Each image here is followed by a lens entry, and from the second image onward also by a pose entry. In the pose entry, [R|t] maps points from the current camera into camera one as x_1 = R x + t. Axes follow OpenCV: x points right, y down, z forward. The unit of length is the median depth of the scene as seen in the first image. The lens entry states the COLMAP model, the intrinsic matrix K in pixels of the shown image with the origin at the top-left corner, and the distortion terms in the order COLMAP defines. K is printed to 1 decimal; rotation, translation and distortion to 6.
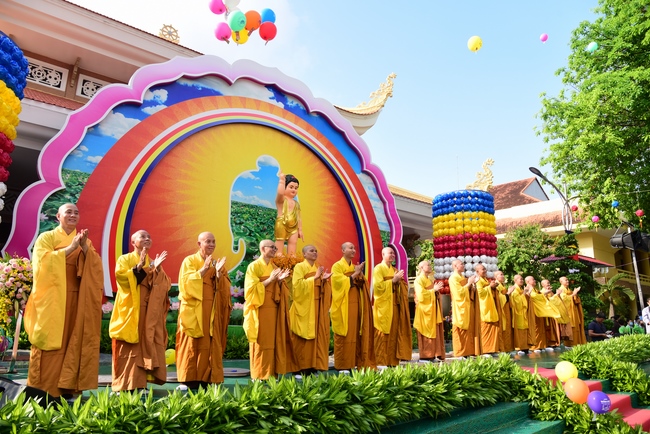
lens RADIAL K [[452.4, 0, 317.5], [0, 452.4, 220.4], [0, 0, 1]] dist [-0.100148, 0.048098]
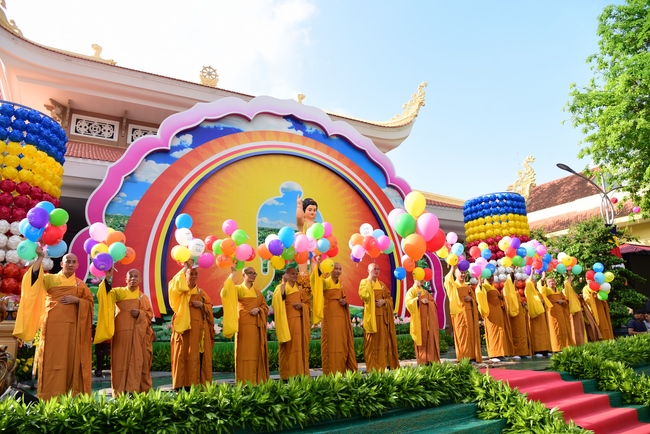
lens RADIAL K [[452.4, 0, 312.7], [0, 452.4, 221.5], [0, 0, 1]] dist [-0.100148, 0.048098]
pose [[0.981554, -0.090235, -0.168549, 0.118847], [0.086107, 0.995783, -0.031655, -0.010499], [0.170694, 0.016558, 0.985185, -0.053353]]
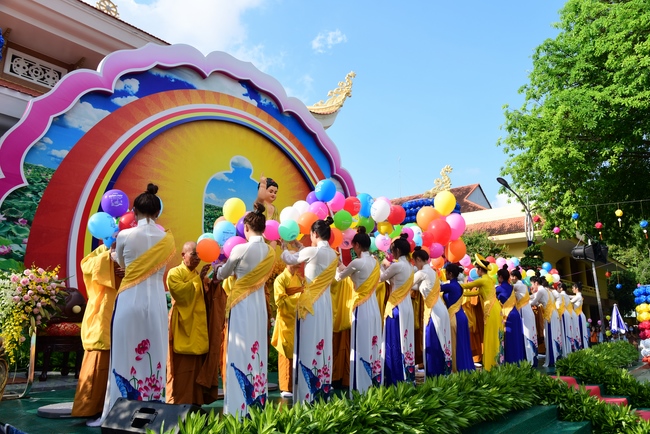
lens RADIAL K [[490.3, 0, 322.1], [0, 490.3, 218.8], [0, 0, 1]] dist [-0.081861, 0.071351]
pose [[0.985457, 0.024345, 0.168169, -0.115367], [-0.023176, 0.999692, -0.008908, -0.008636], [-0.168334, 0.004881, 0.985718, -0.030506]]
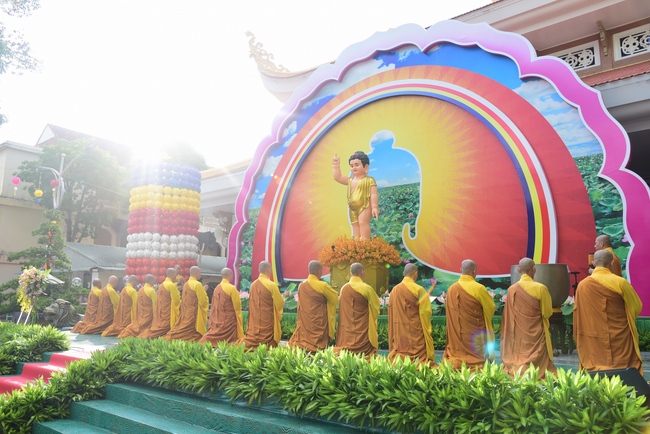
lens RADIAL K [[509.9, 0, 313.2], [0, 509.9, 222.9], [0, 0, 1]] dist [-0.053977, 0.006338]
pose [[0.166618, -0.170958, -0.971088, 0.860509], [0.188993, 0.972132, -0.138714, 0.158768], [0.967740, -0.160417, 0.194284, 0.657071]]
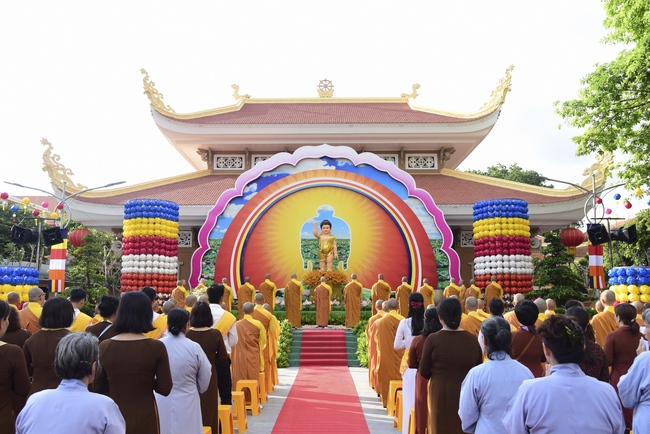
lens RADIAL K [[568.5, 0, 305.9], [0, 568.5, 242.6], [0, 0, 1]] dist [0.025820, 0.005600]
pose [[0.752174, -0.085261, -0.653425, 1.149906], [0.148117, 0.988096, 0.041572, -0.109598], [0.642102, -0.128053, 0.755849, -0.563186]]
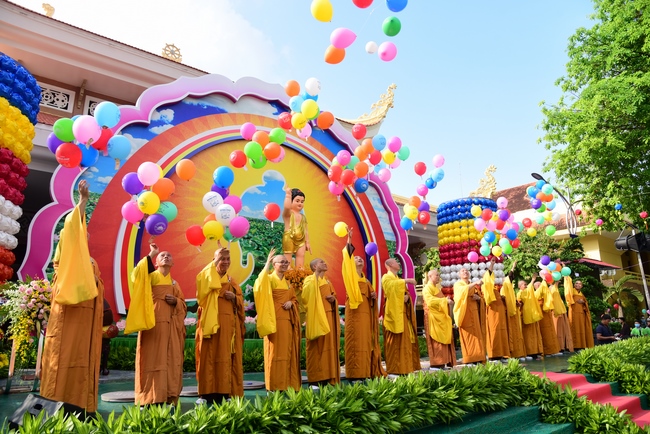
lens RADIAL K [[452.4, 0, 317.0], [0, 452.4, 221.3], [0, 0, 1]] dist [-0.100148, 0.048098]
pose [[0.999475, -0.030701, -0.010367, -0.004816], [0.030474, 0.999306, -0.021419, -0.004142], [0.011017, 0.021092, 0.999717, -0.014522]]
